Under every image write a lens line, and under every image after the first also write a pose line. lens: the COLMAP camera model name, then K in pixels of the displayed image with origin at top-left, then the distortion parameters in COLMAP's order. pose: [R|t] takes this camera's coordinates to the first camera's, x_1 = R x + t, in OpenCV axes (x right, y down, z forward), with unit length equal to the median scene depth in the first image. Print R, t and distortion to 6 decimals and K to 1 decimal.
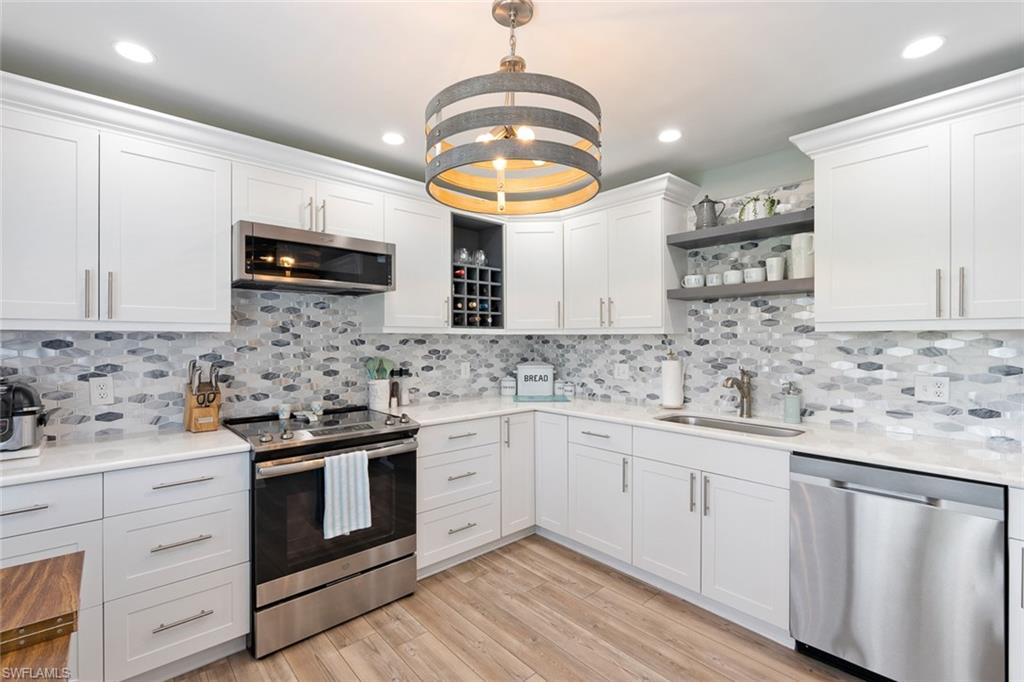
lens RADIAL K [[453.8, 0, 515.5], [0, 453.8, 343.0], [0, 0, 1]] dist [-0.007874, 0.001413]
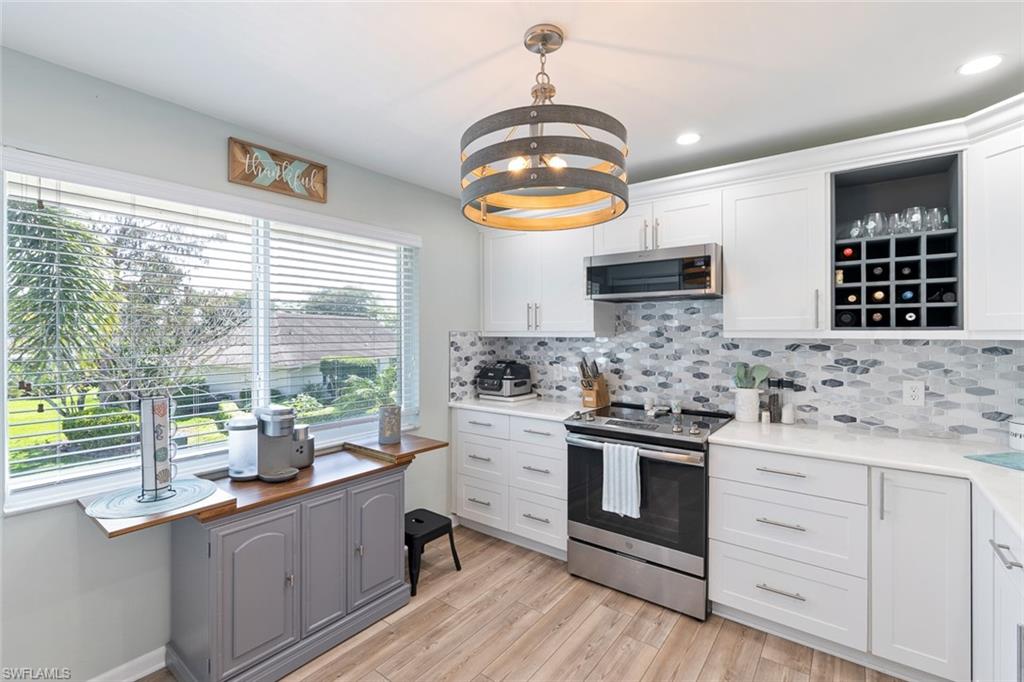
lens RADIAL K [[453.8, 0, 505.9], [0, 453.8, 334.9], [0, 0, 1]] dist [-0.007874, 0.001413]
pose [[0.176449, 0.004381, -0.984300, 0.554579], [-0.007370, 0.999968, 0.003130, -0.027783], [0.984282, 0.006702, 0.176476, 0.400748]]
